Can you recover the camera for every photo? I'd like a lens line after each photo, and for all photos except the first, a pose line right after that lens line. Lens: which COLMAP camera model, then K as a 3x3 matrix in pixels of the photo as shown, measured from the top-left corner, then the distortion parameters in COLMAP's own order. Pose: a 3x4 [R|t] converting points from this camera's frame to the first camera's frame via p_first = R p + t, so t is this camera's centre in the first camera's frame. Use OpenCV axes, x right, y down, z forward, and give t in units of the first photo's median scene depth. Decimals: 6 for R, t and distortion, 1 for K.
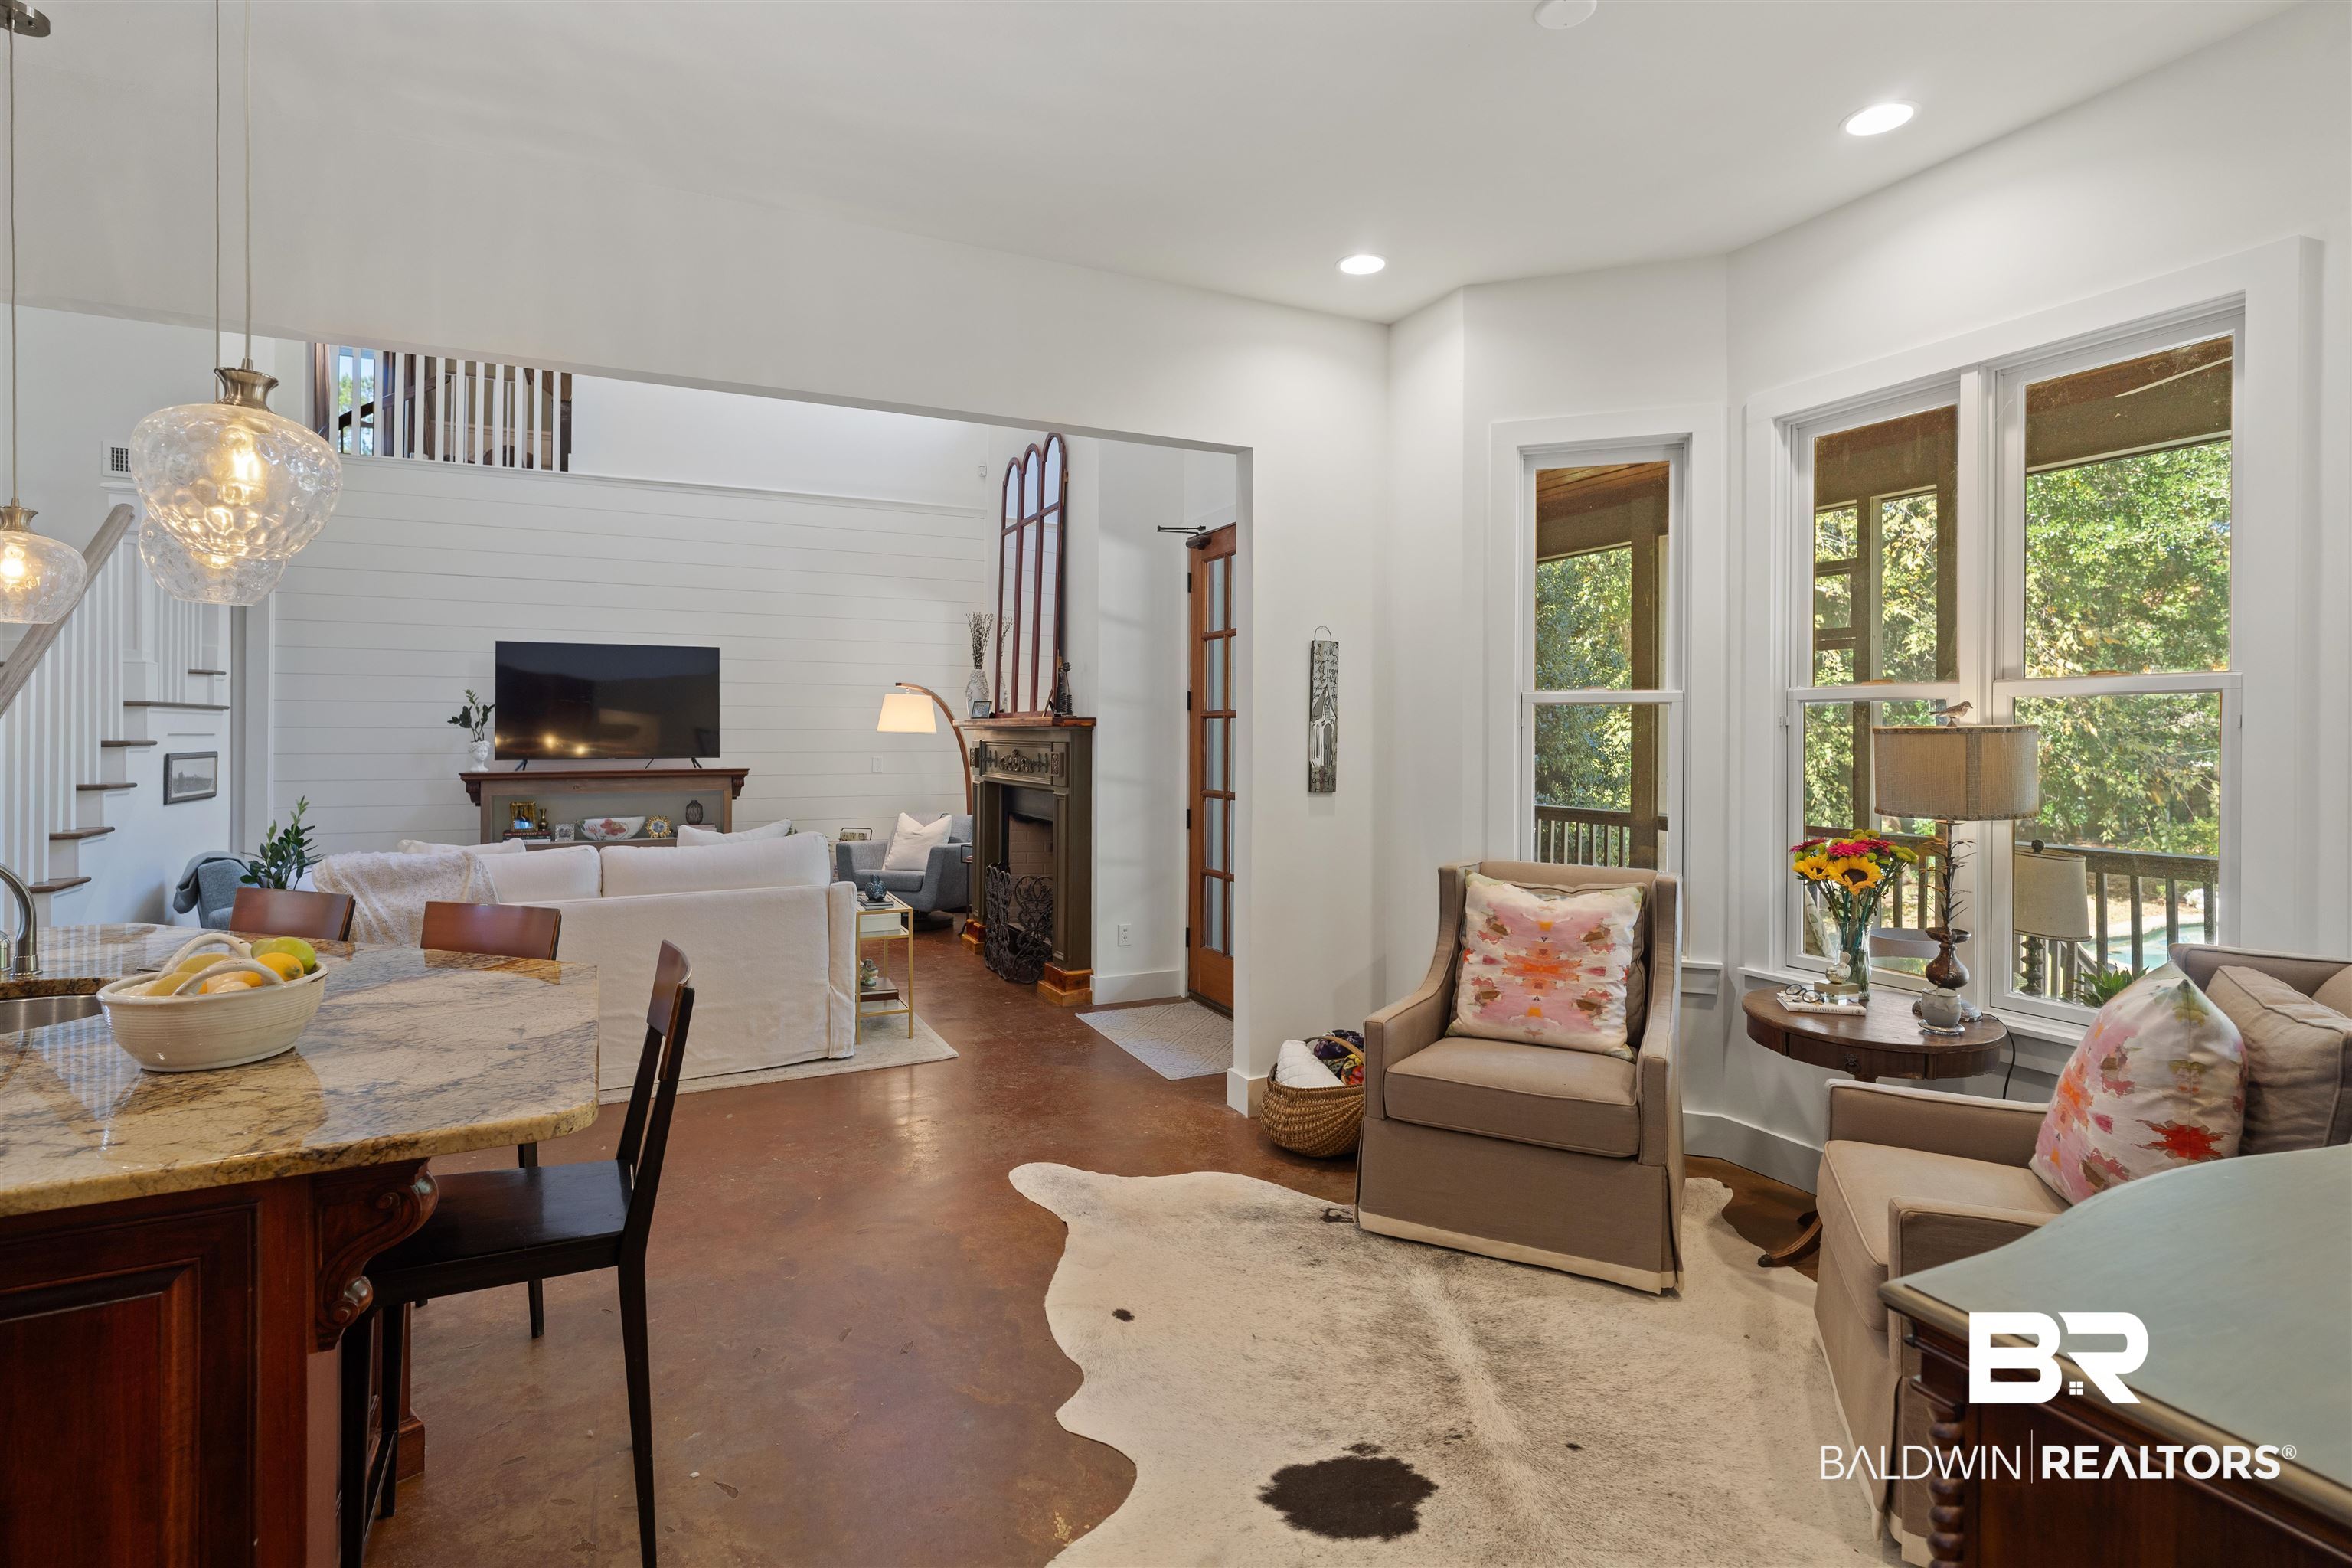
lens RADIAL K [[1127.5, 0, 1174.9], [0, 1127.5, 719.6], [0, 0, 1]] dist [-0.010683, 0.003550]
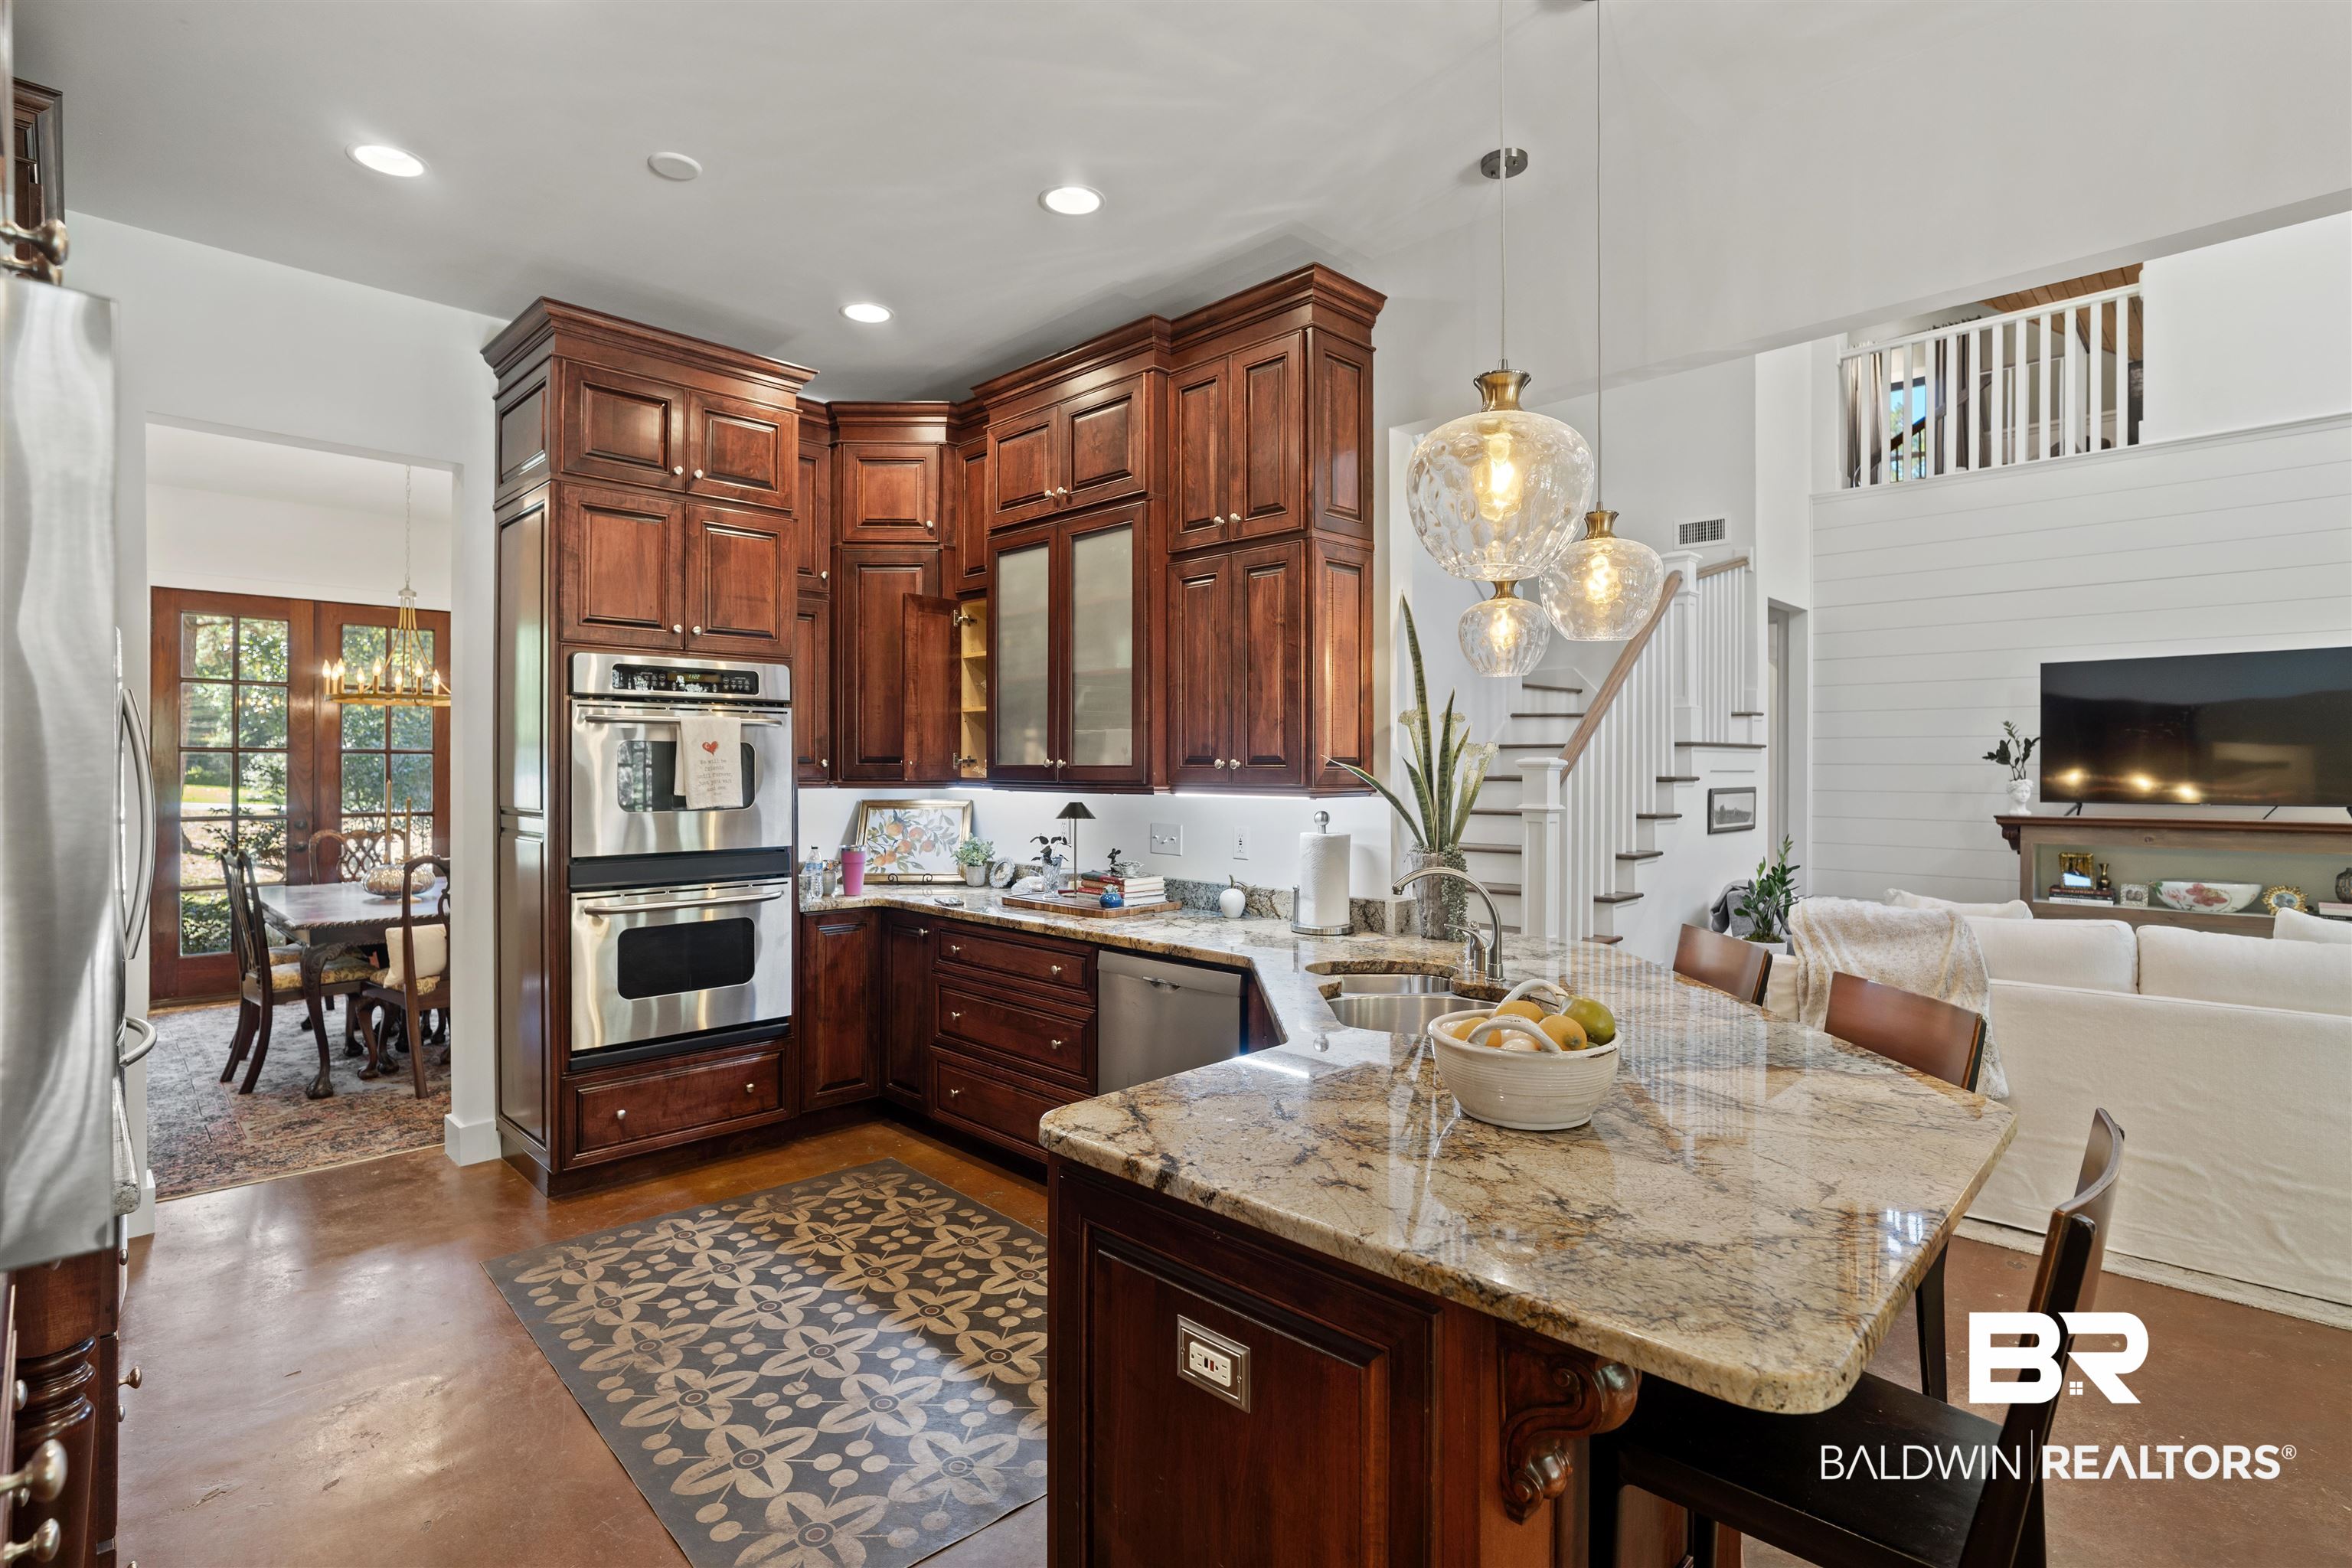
lens RADIAL K [[1127.5, 0, 1171.6], [0, 1127.5, 769.3], [0, 0, 1]] dist [-0.010683, 0.003550]
pose [[0.324904, 0.001407, -0.945746, -0.014183], [0.009320, 0.999946, 0.004689, 0.000871], [0.945701, -0.010338, 0.324874, 0.118573]]
